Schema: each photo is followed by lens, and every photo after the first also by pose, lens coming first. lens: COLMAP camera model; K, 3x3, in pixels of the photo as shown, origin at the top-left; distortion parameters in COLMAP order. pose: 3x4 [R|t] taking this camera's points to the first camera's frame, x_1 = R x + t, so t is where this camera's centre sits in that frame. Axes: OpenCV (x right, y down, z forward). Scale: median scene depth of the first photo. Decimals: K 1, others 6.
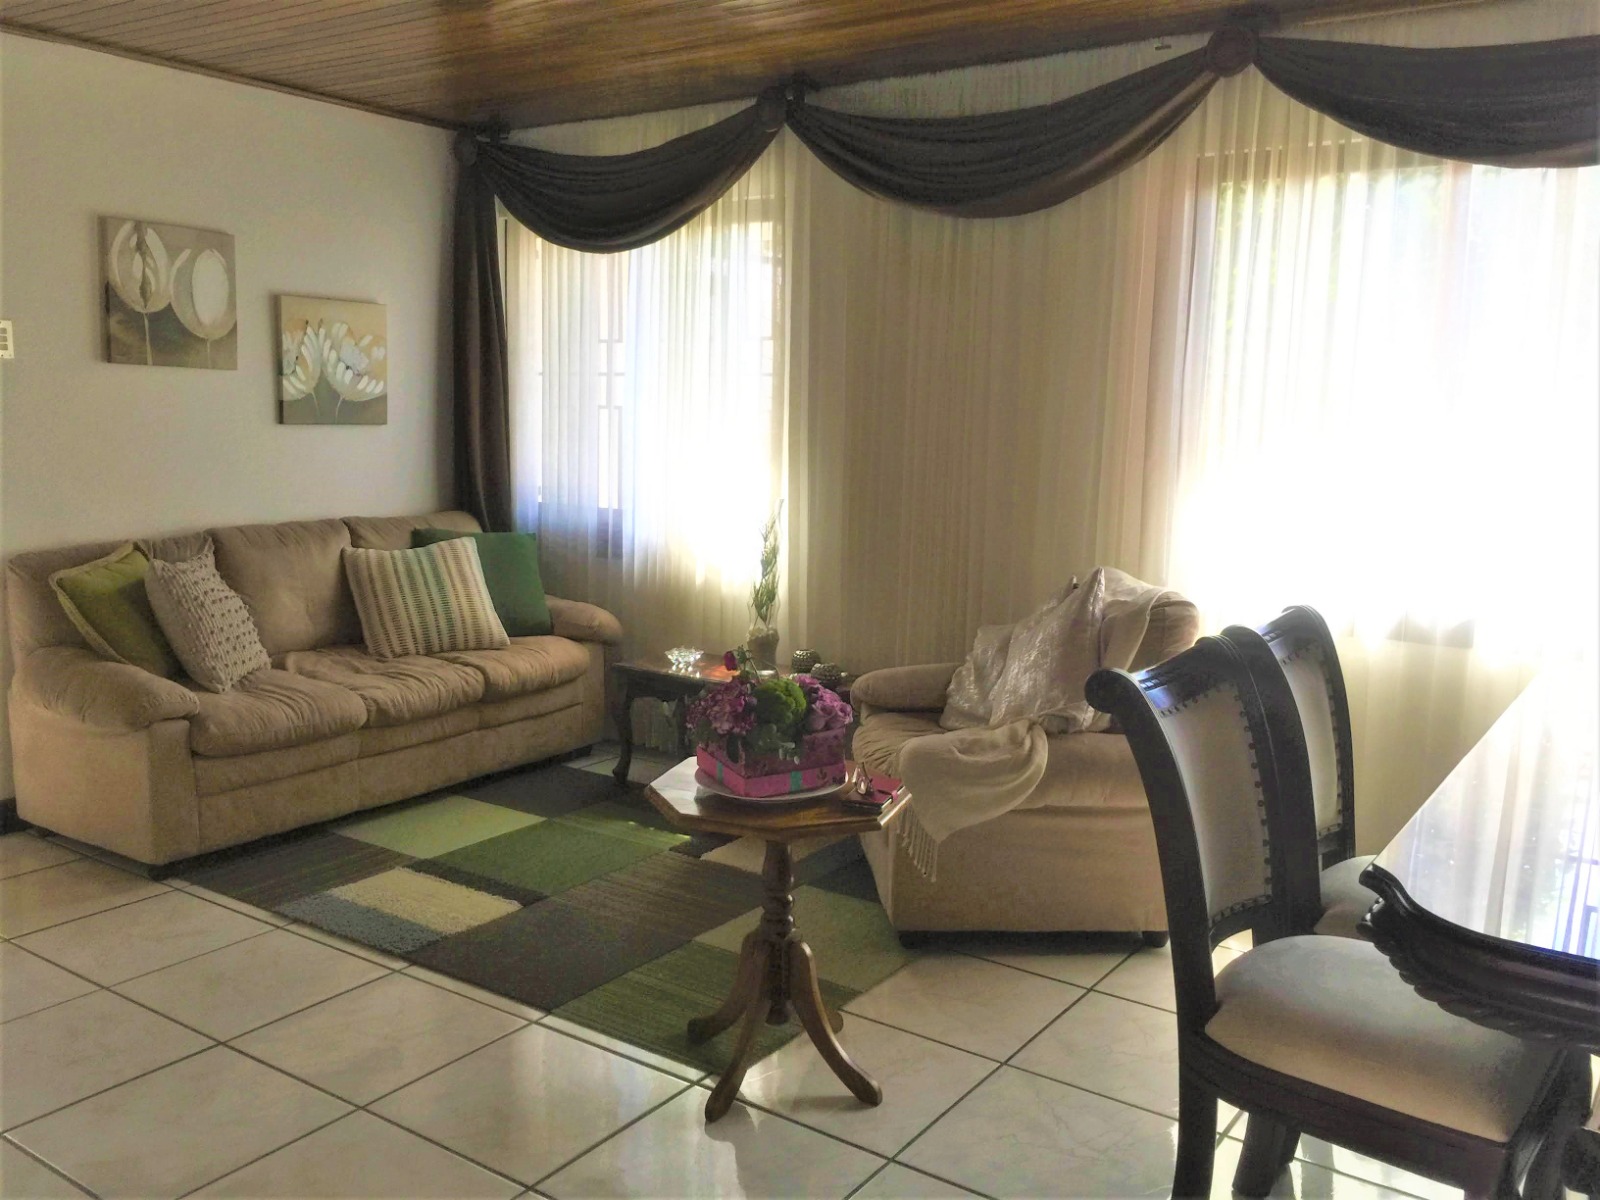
lens RADIAL K [[1375.6, 0, 796.9], [0, 1375.6, 574.4], [0, 0, 1]] dist [0.085210, -0.122494]
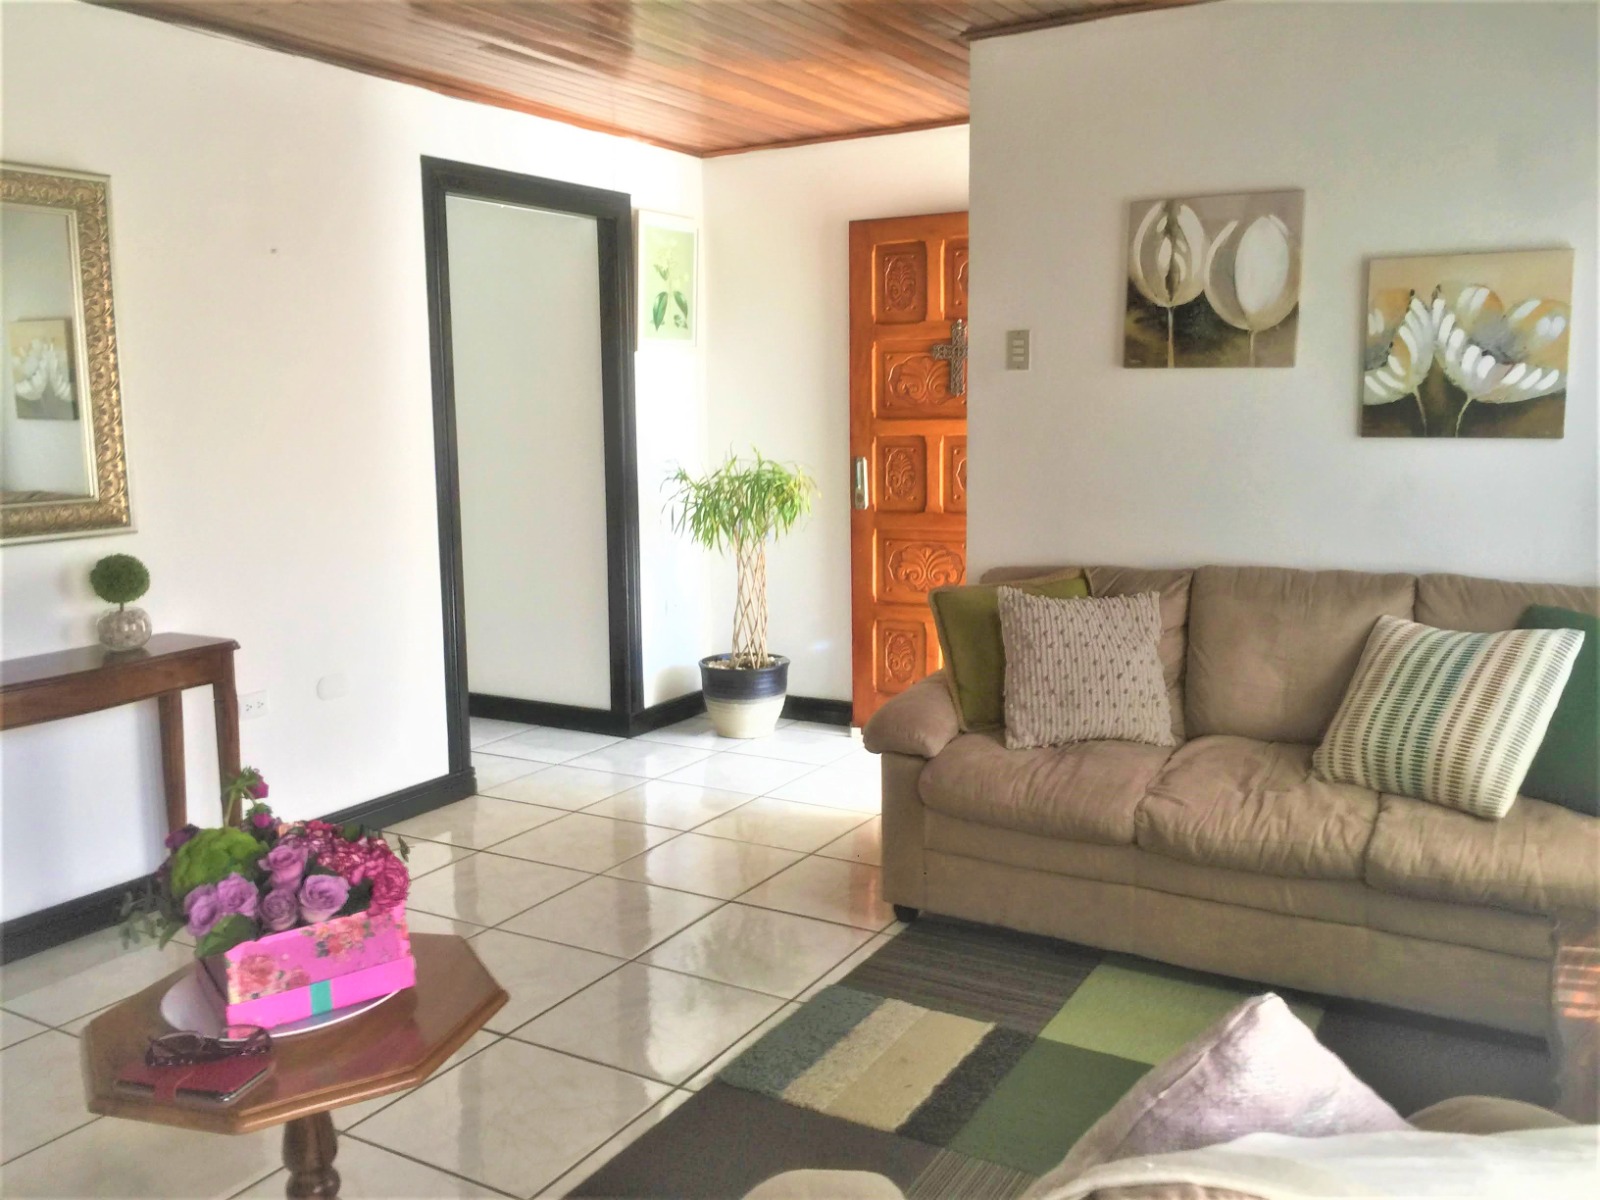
lens RADIAL K [[1375.6, 0, 796.9], [0, 1375.6, 574.4], [0, 0, 1]] dist [0.085210, -0.122494]
pose [[0.056478, 0.098336, -0.993549, 0.368467], [-0.118672, 0.988744, 0.091114, -0.072798], [0.991326, 0.112760, 0.067512, 0.707798]]
